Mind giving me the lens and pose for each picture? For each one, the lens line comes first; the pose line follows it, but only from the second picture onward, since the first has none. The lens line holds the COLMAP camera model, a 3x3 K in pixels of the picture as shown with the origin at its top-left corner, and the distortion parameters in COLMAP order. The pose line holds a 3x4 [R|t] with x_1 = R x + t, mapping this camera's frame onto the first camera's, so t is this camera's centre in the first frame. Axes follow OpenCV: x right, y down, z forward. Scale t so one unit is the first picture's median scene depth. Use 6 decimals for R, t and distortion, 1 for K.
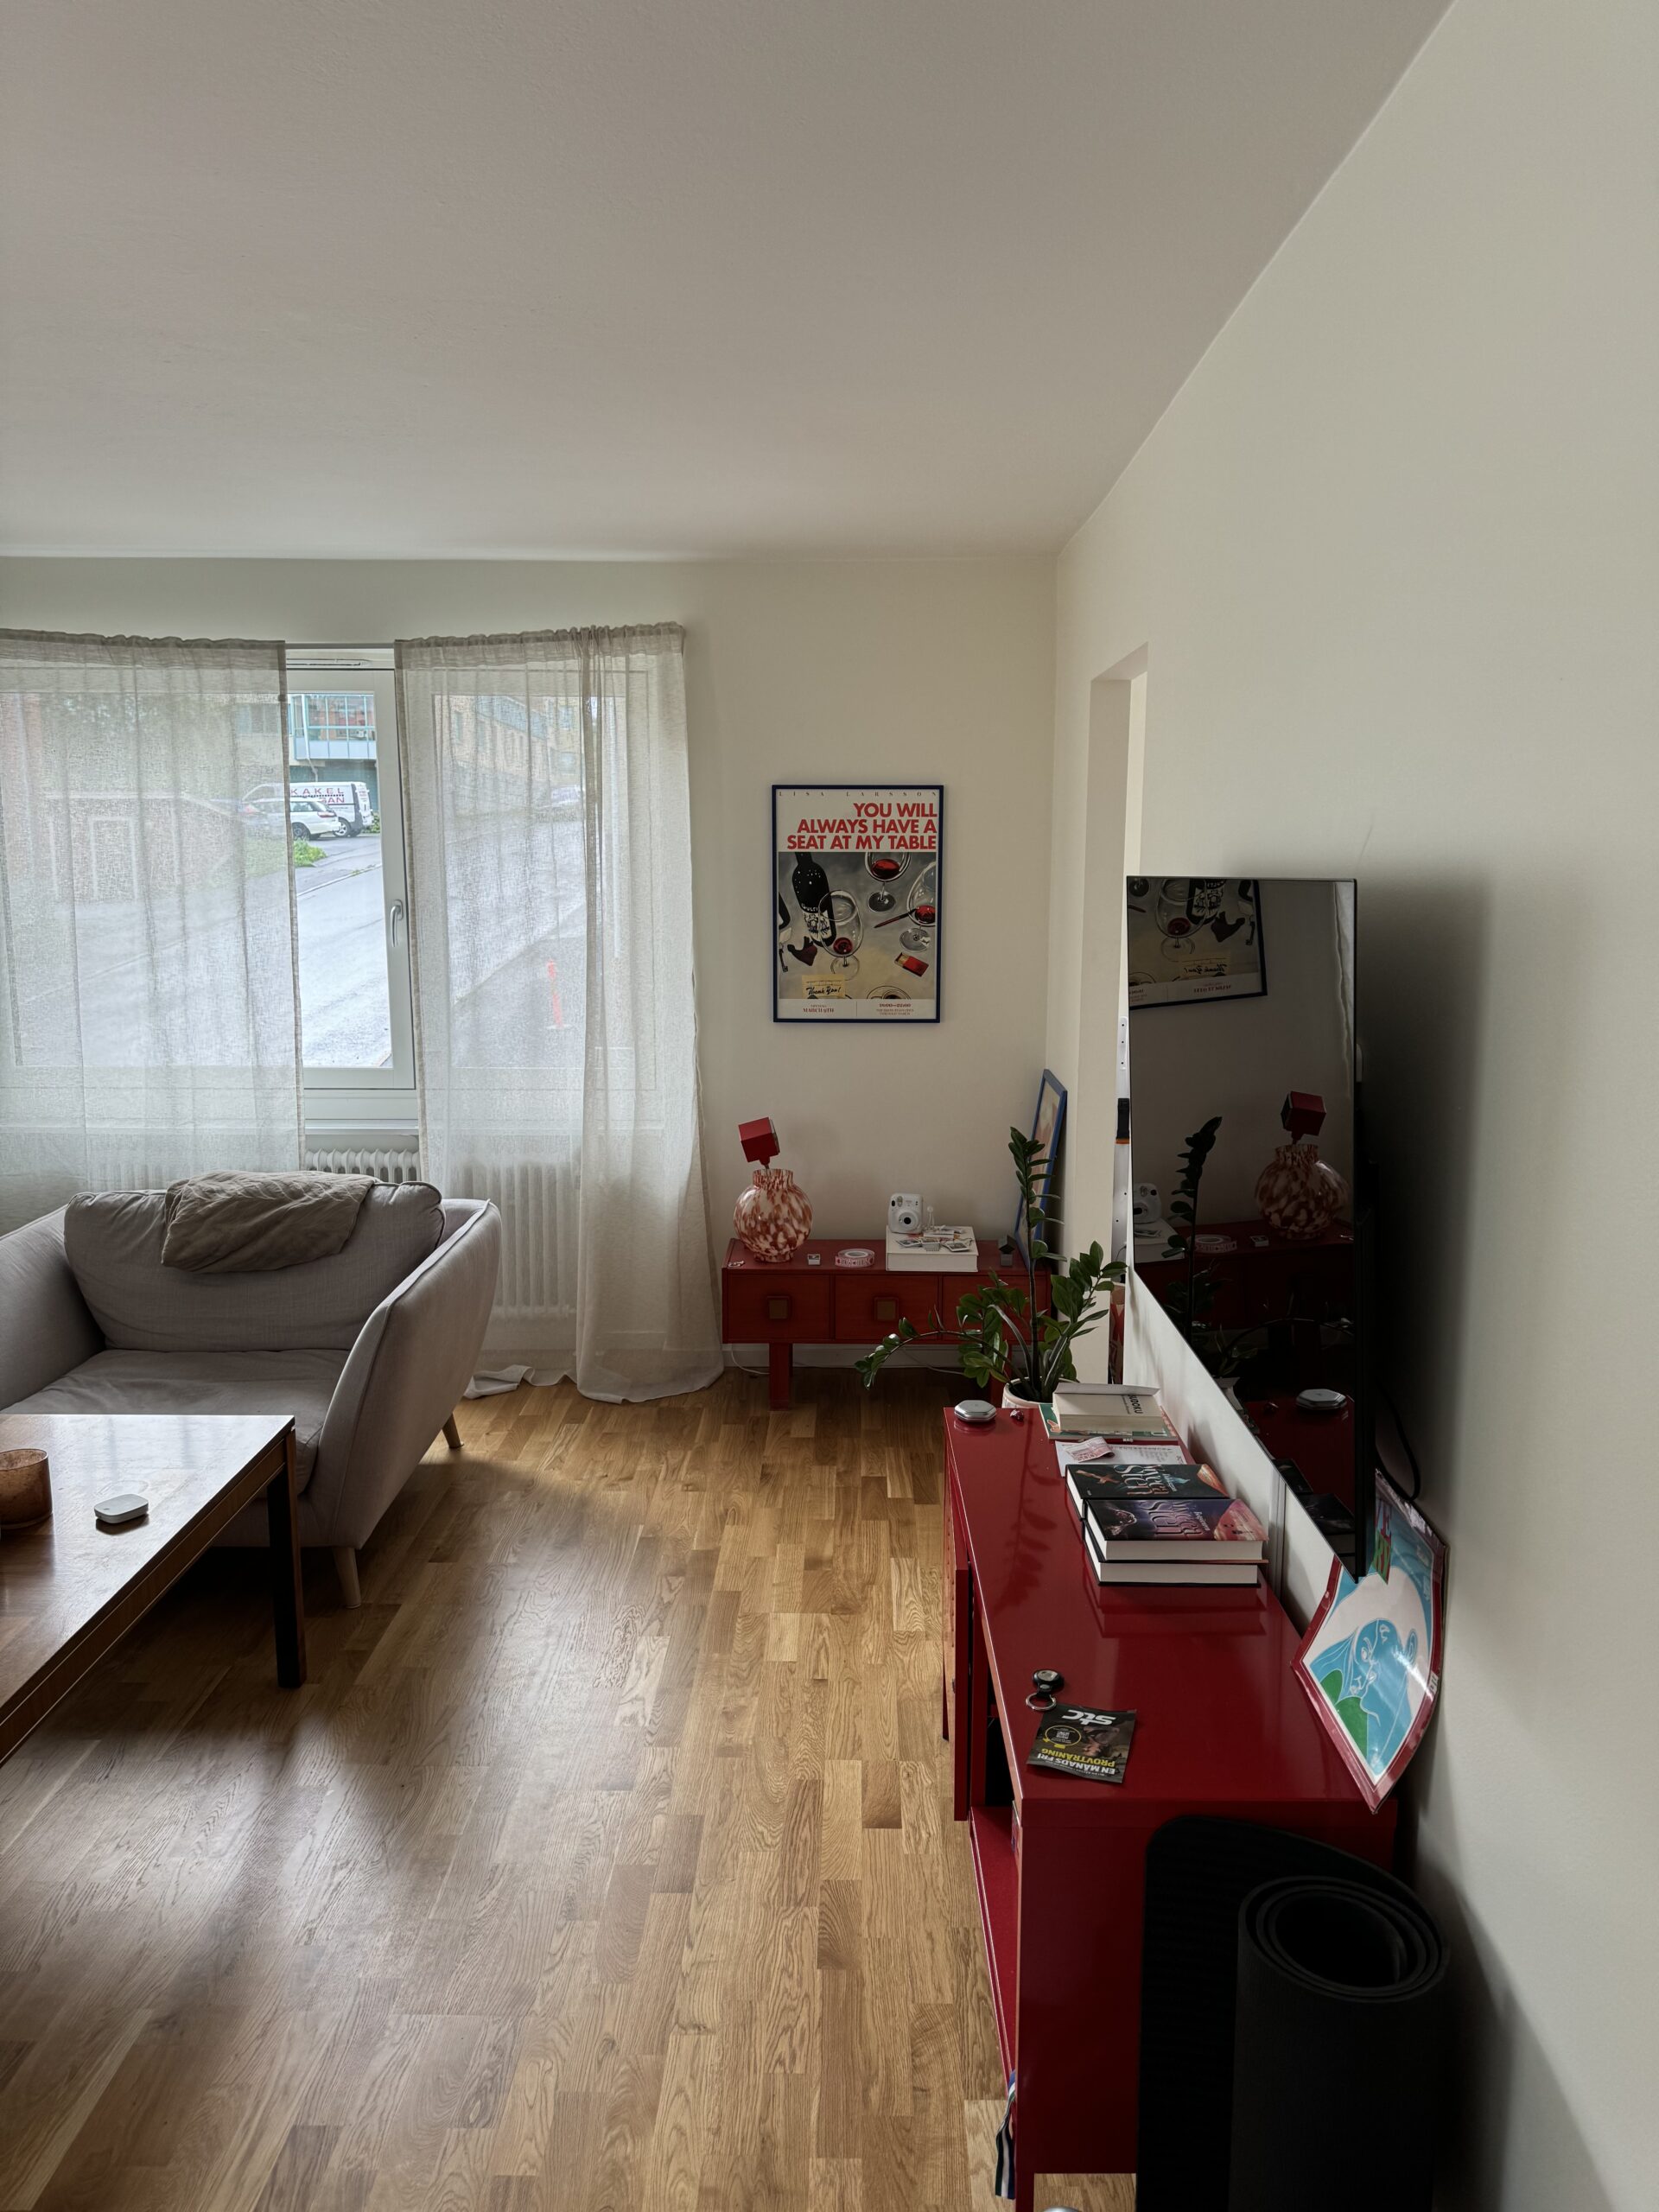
lens RADIAL K [[1539.4, 0, 835.9], [0, 1539.4, 1081.4], [0, 0, 1]] dist [0.034094, -0.002040]
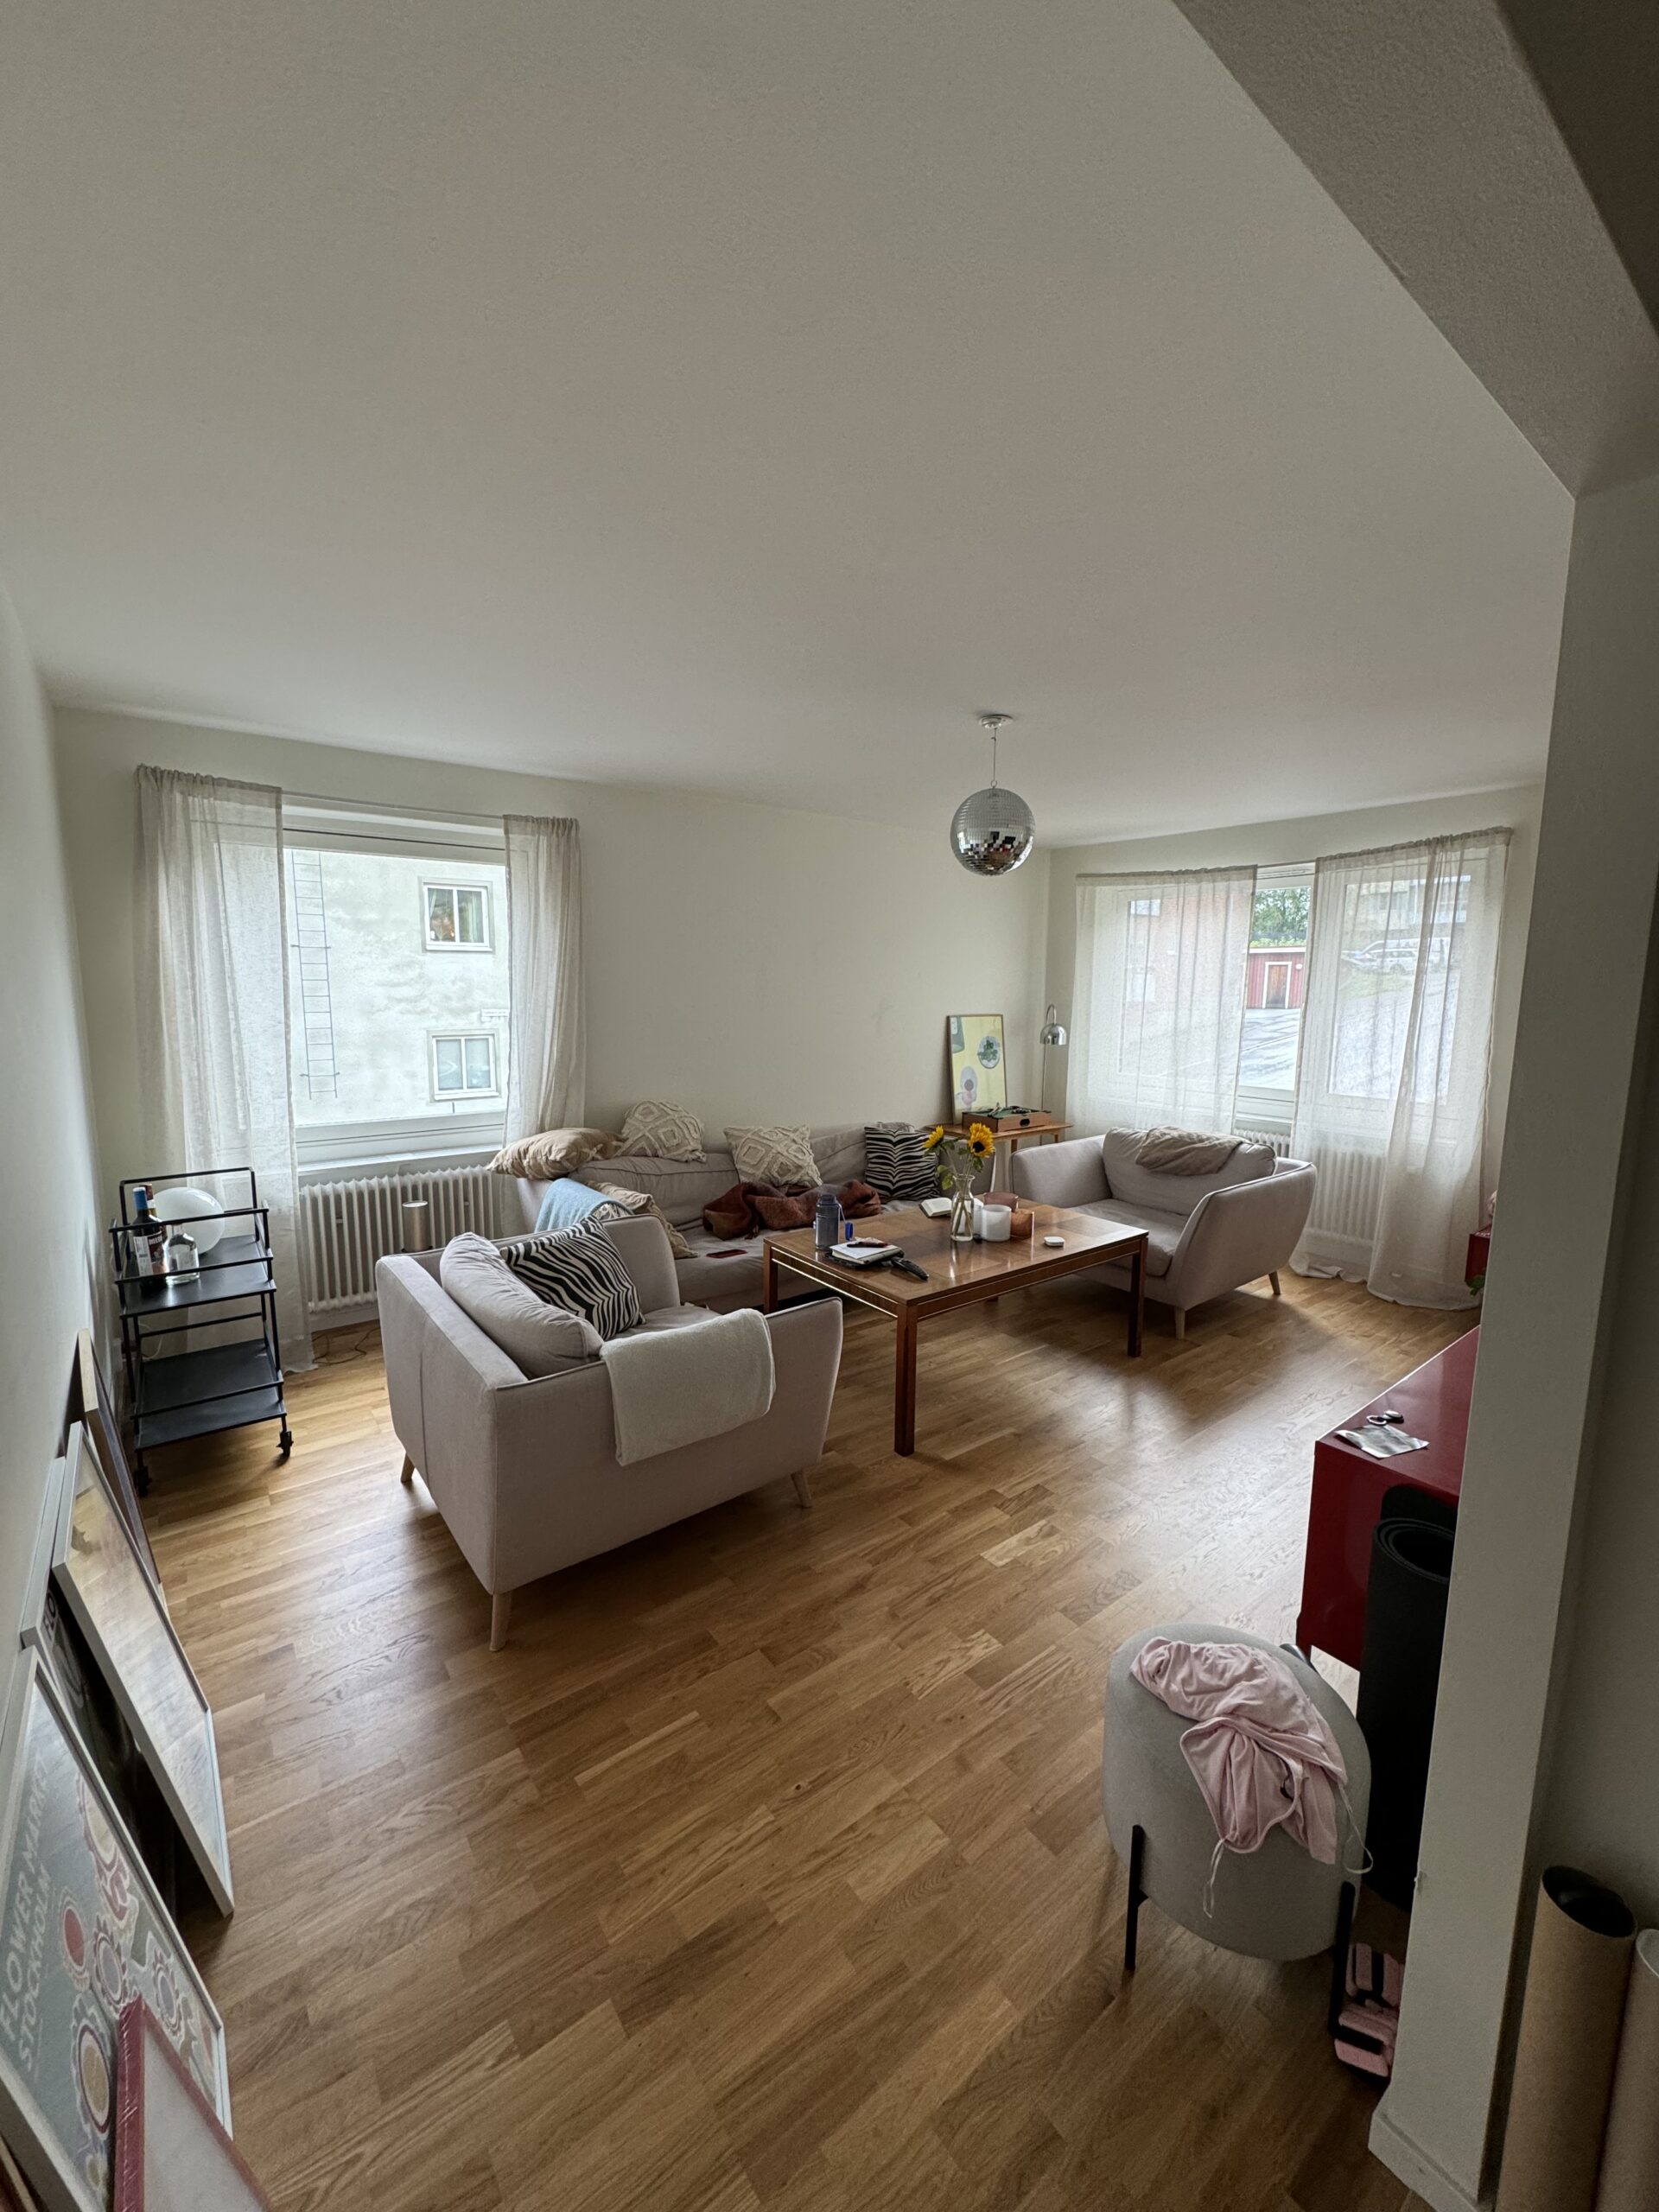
lens RADIAL K [[880.4, 0, 862.2], [0, 880.4, 1096.9], [0, 0, 1]] dist [-0.002022, -0.000082]
pose [[0.624831, 0.102703, -0.773976, 0.215773], [-0.121923, 0.991984, 0.033204, 0.027716], [0.771182, 0.073618, 0.632344, -0.053918]]
